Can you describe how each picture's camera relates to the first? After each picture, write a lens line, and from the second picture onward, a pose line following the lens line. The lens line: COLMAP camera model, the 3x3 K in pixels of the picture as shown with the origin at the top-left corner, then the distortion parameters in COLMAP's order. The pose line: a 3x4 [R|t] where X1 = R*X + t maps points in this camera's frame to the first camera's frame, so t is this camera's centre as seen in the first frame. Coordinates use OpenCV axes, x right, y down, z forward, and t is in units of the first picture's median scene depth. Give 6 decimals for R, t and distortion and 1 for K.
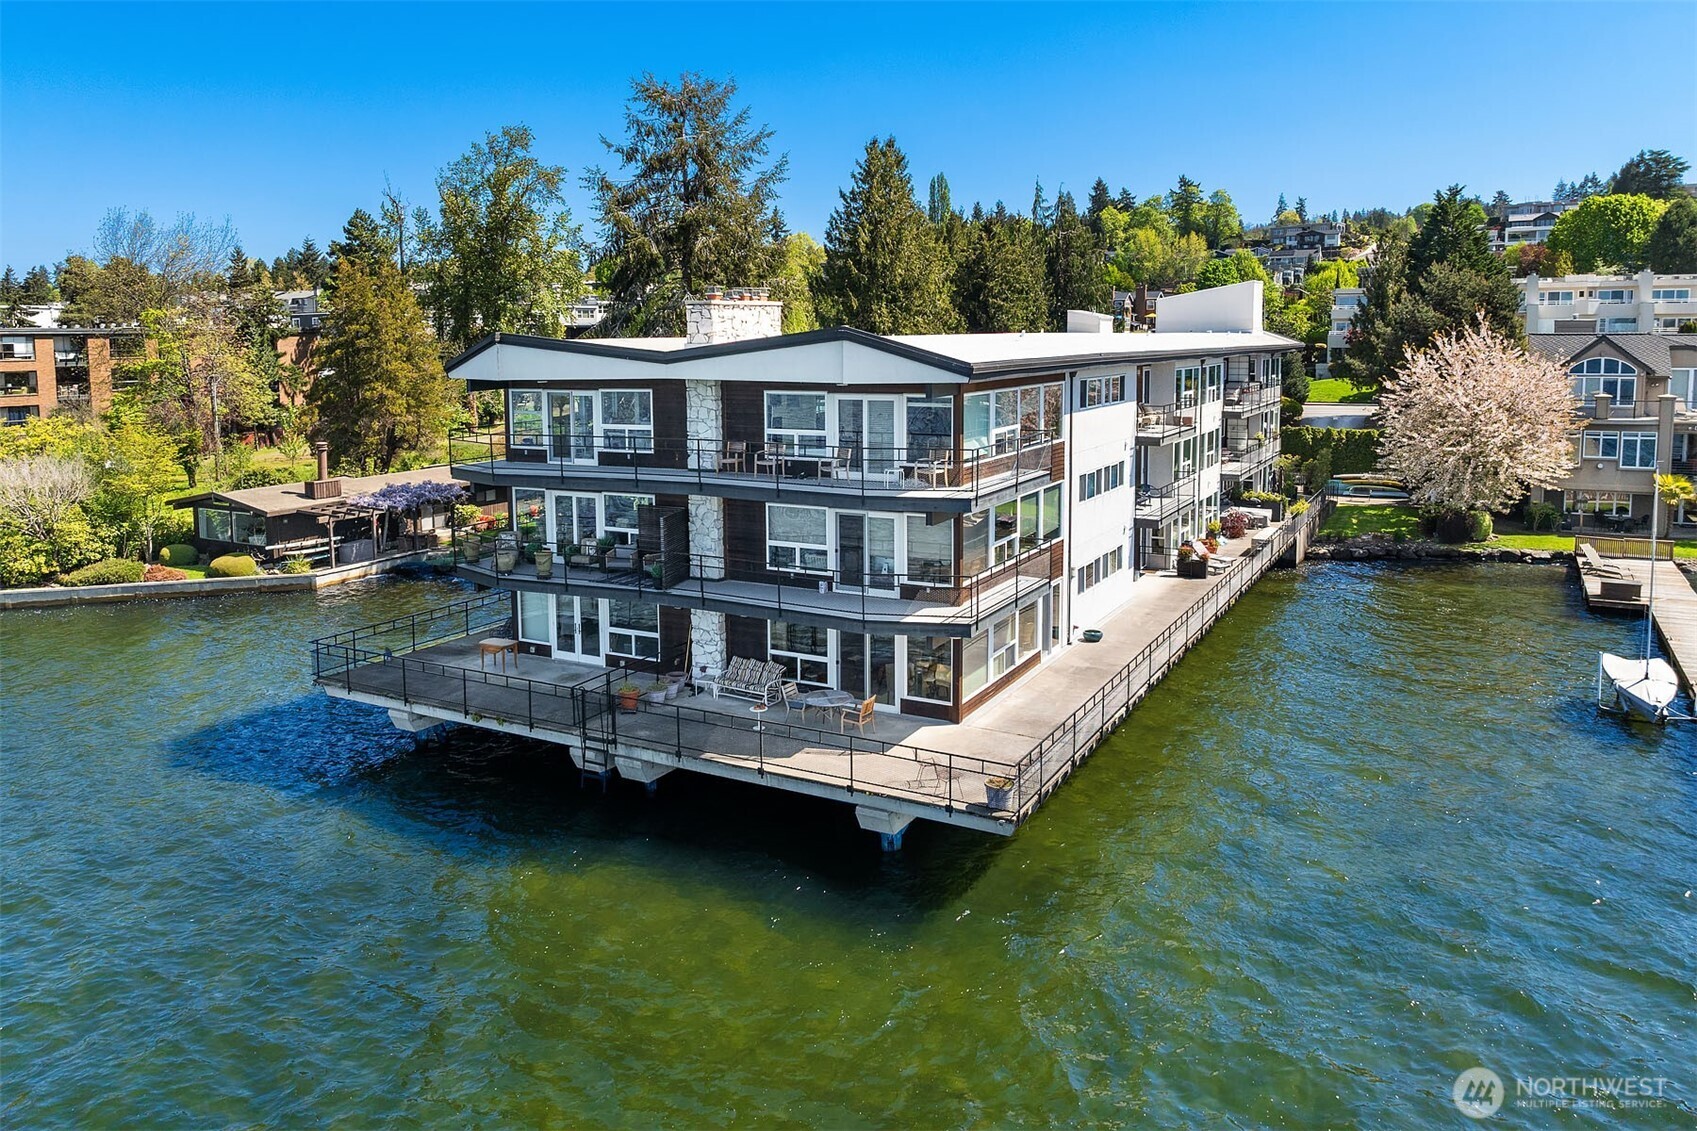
lens RADIAL K [[1213.5, 0, 850.5], [0, 1213.5, 560.4], [0, 0, 1]] dist [-0.033422, -0.000855]
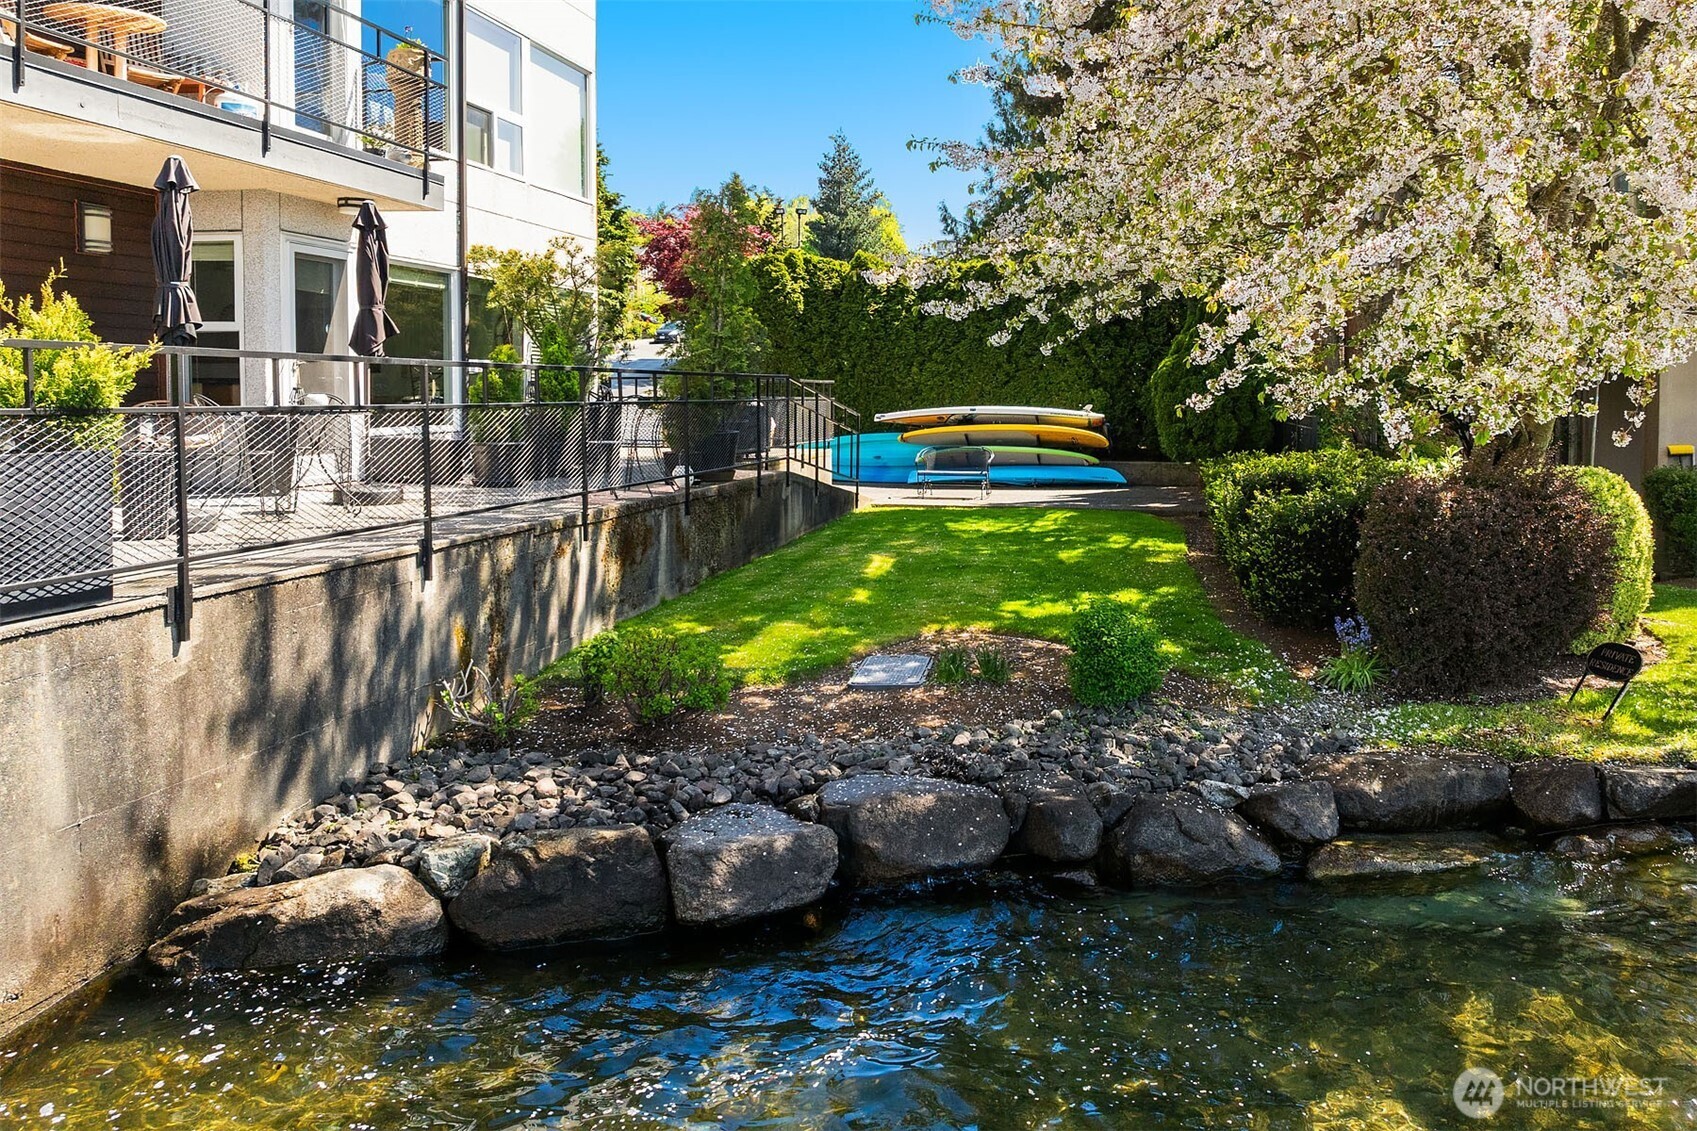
lens RADIAL K [[1213.5, 0, 848.7], [0, 1213.5, 566.0], [0, 0, 1]] dist [-0.033422, -0.000855]
pose [[0.971927, -0.021338, 0.234313, 0.392063], [0.032343, 0.998542, -0.043222, -0.025632], [-0.233049, 0.049587, 0.971200, 0.868170]]
